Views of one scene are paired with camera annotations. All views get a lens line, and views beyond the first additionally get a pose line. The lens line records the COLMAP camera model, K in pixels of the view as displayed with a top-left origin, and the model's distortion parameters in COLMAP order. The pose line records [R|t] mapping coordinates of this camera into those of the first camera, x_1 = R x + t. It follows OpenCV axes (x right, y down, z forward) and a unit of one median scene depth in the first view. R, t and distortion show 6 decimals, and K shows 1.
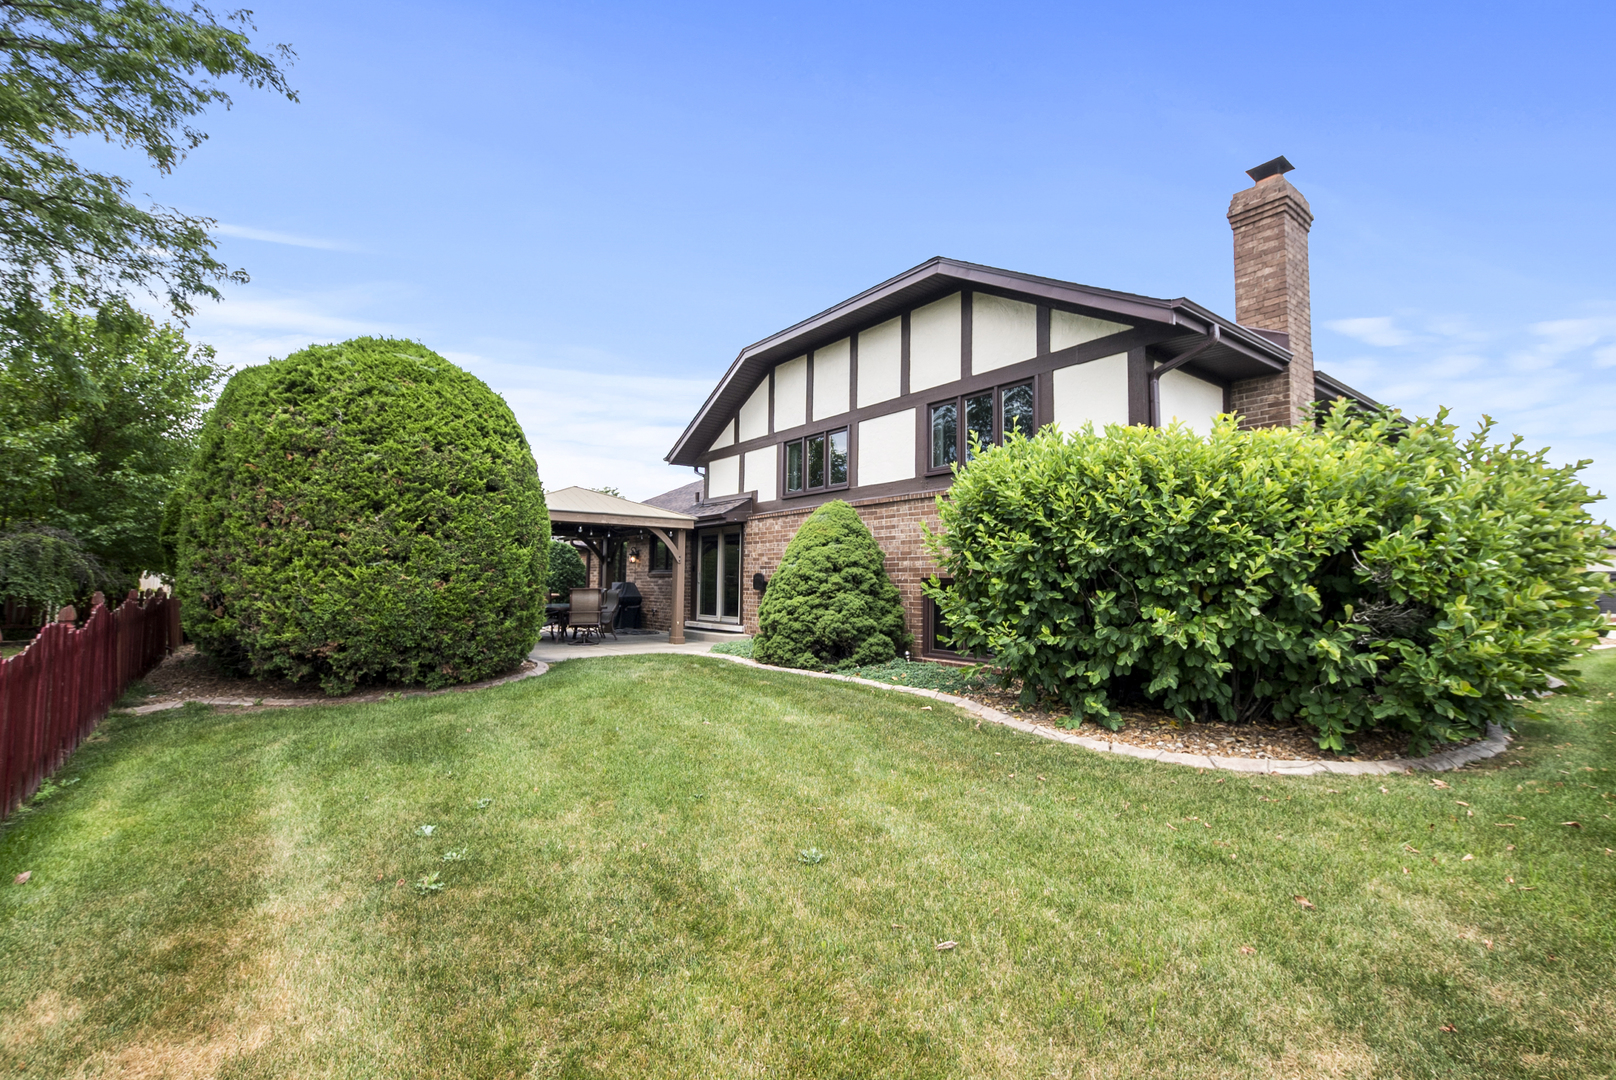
lens RADIAL K [[720.3, 0, 806.9], [0, 720.3, 542.9], [0, 0, 1]] dist [0.005879, -0.001605]
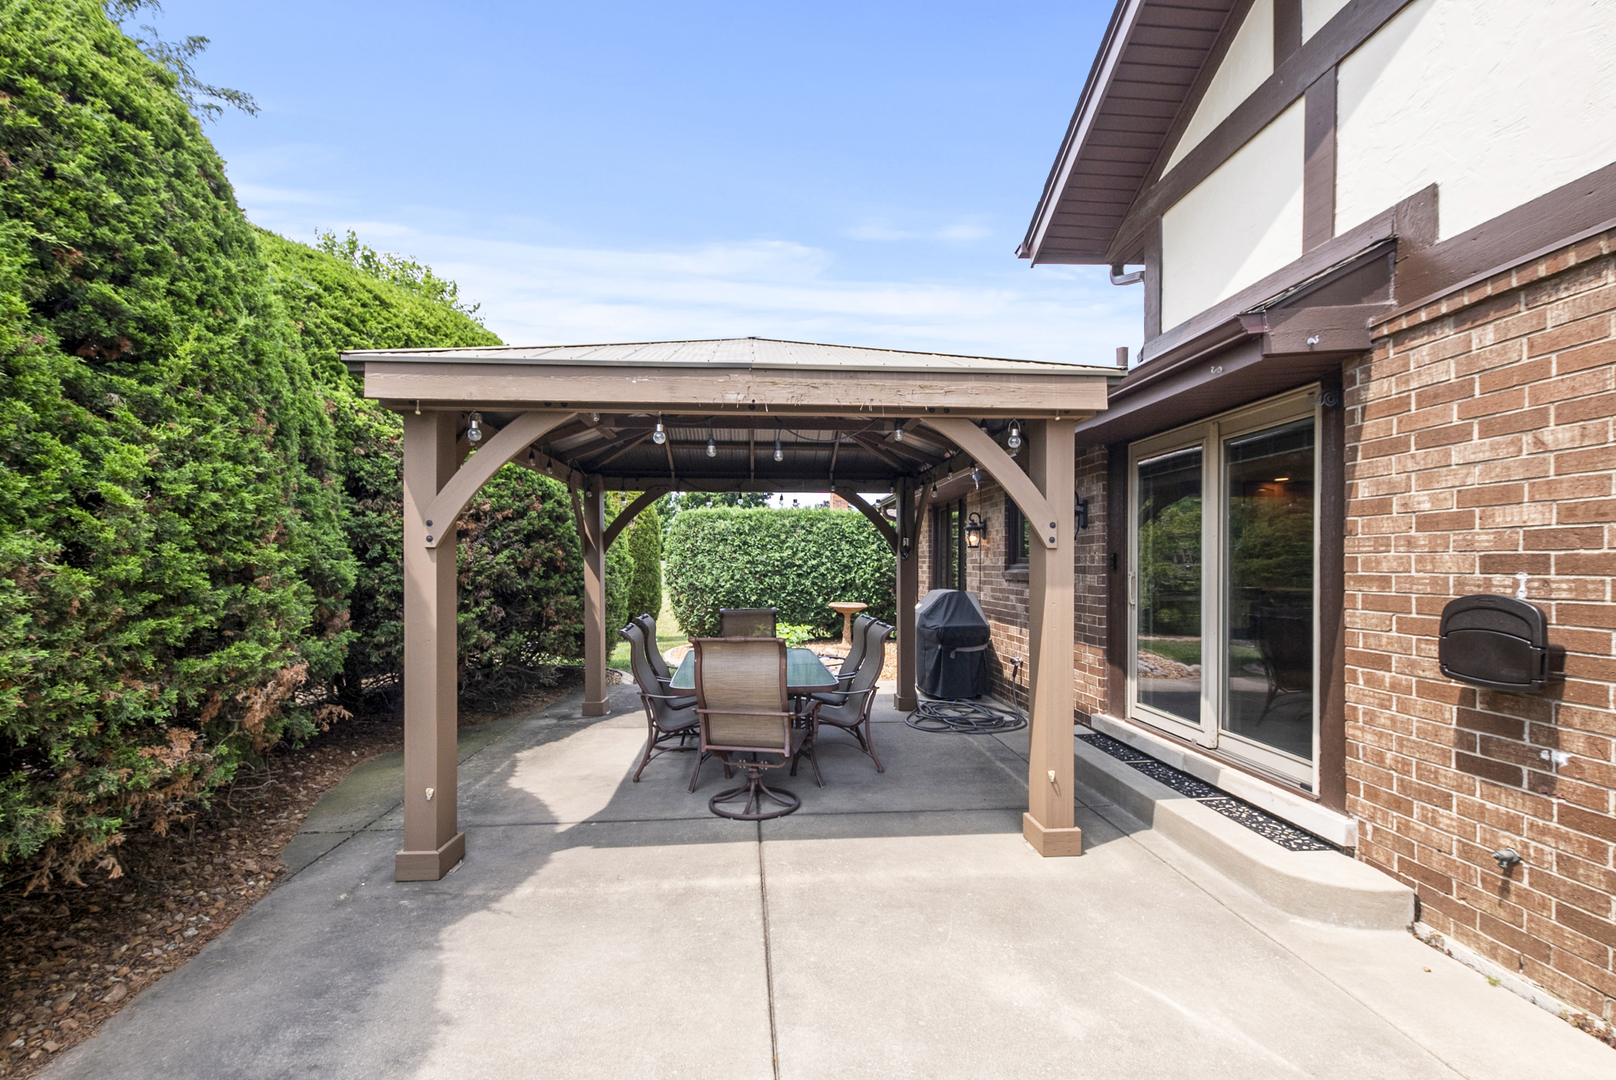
lens RADIAL K [[720.3, 0, 806.5], [0, 720.3, 556.6], [0, 0, 1]] dist [0.005879, -0.001605]
pose [[0.840399, -0.012717, -0.541819, -0.106805], [0.035286, 0.998887, 0.031286, 0.019514], [0.540818, -0.045411, 0.839913, 0.711898]]
